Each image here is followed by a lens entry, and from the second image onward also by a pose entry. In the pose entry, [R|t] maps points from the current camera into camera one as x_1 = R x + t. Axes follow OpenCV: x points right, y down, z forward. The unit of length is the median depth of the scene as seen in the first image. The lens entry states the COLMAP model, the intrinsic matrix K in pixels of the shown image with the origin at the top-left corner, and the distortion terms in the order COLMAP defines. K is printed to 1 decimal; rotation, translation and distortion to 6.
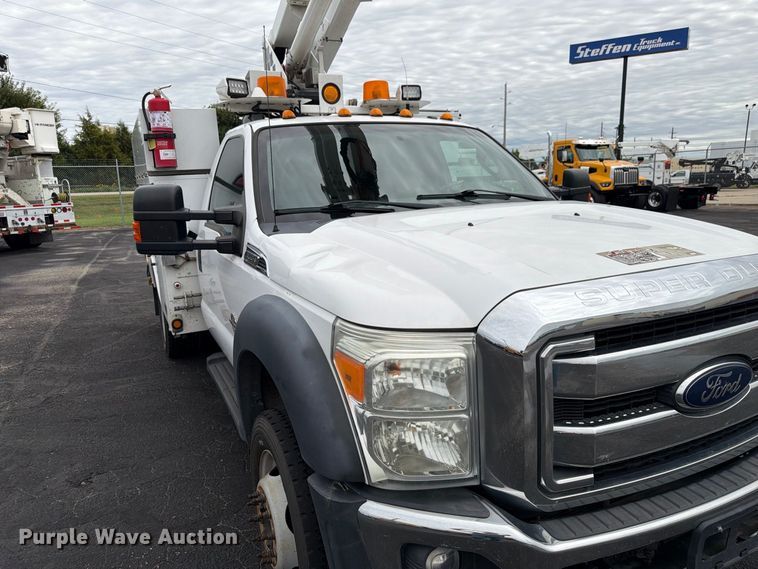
lens RADIAL K [[542.9, 0, 375.0], [0, 542.9, 284.4], [0, 0, 1]] dist [0.014275, -0.017893]
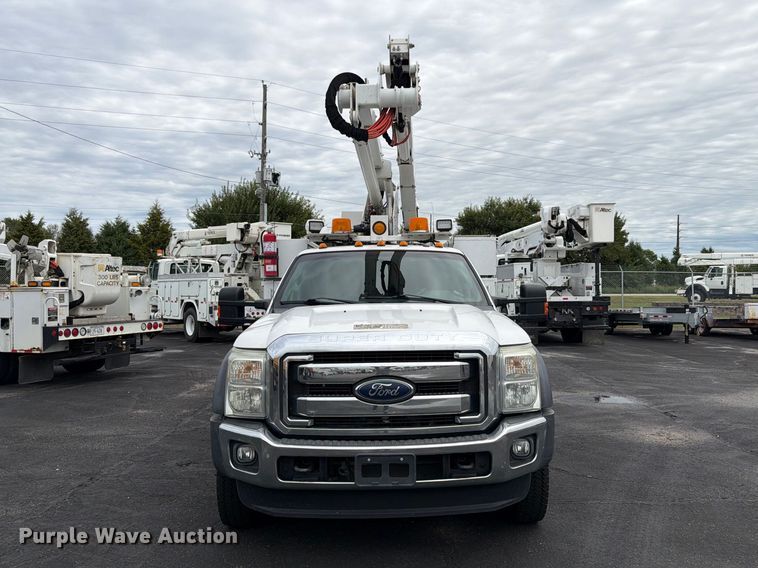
lens RADIAL K [[642.8, 0, 406.1], [0, 642.8, 290.3], [0, 0, 1]] dist [0.068149, -0.079838]
pose [[0.919932, 0.030498, -0.390891, 0.641055], [-0.101791, 0.981363, -0.162990, 0.079114], [0.378635, 0.189729, 0.905891, -0.476023]]
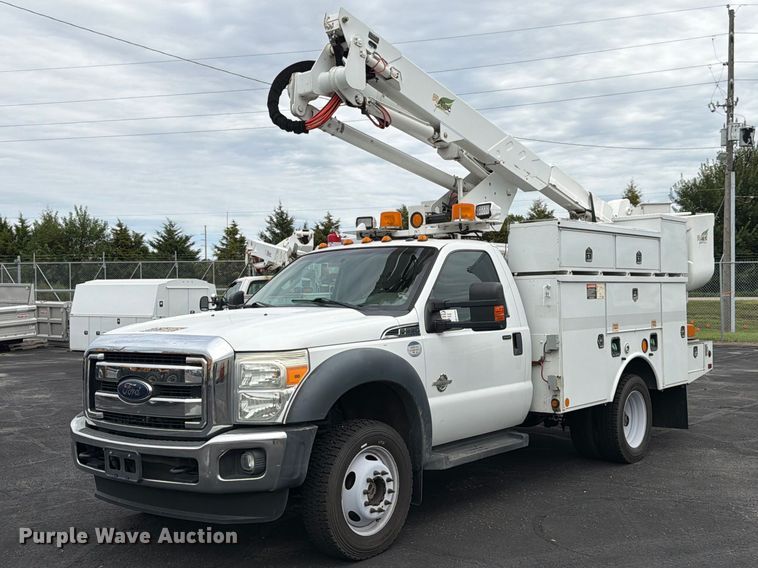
lens RADIAL K [[855.3, 0, 414.9], [0, 855.3, 282.5], [0, 0, 1]] dist [0.069411, 0.000000]
pose [[0.455052, 0.010192, -0.890407, 1.616079], [-0.169962, 0.982545, -0.075614, -0.061599], [0.874094, 0.185743, 0.448841, 0.144107]]
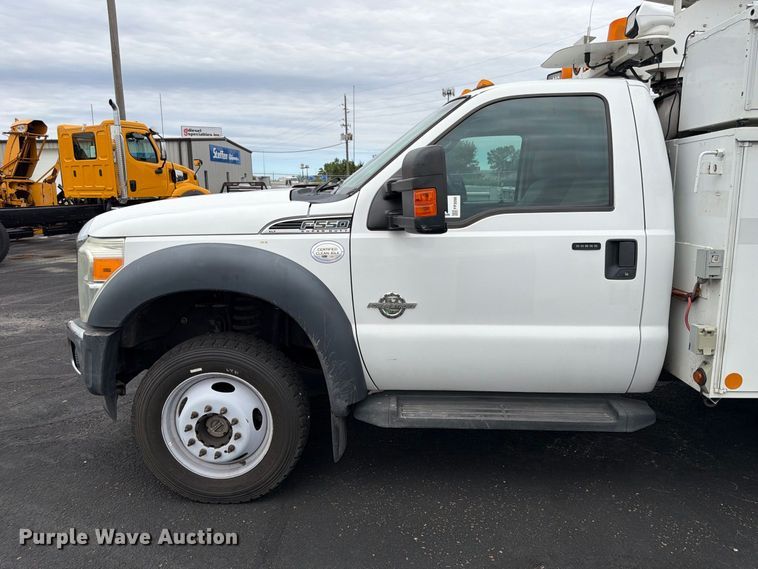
lens RADIAL K [[542.9, 0, 378.6], [0, 542.9, 284.9], [0, 0, 1]] dist [0.014275, -0.017893]
pose [[-0.456022, 0.186464, -0.870215, 0.853060], [-0.154155, 0.946475, 0.283587, -0.212144], [0.876516, 0.263471, -0.402869, 1.134609]]
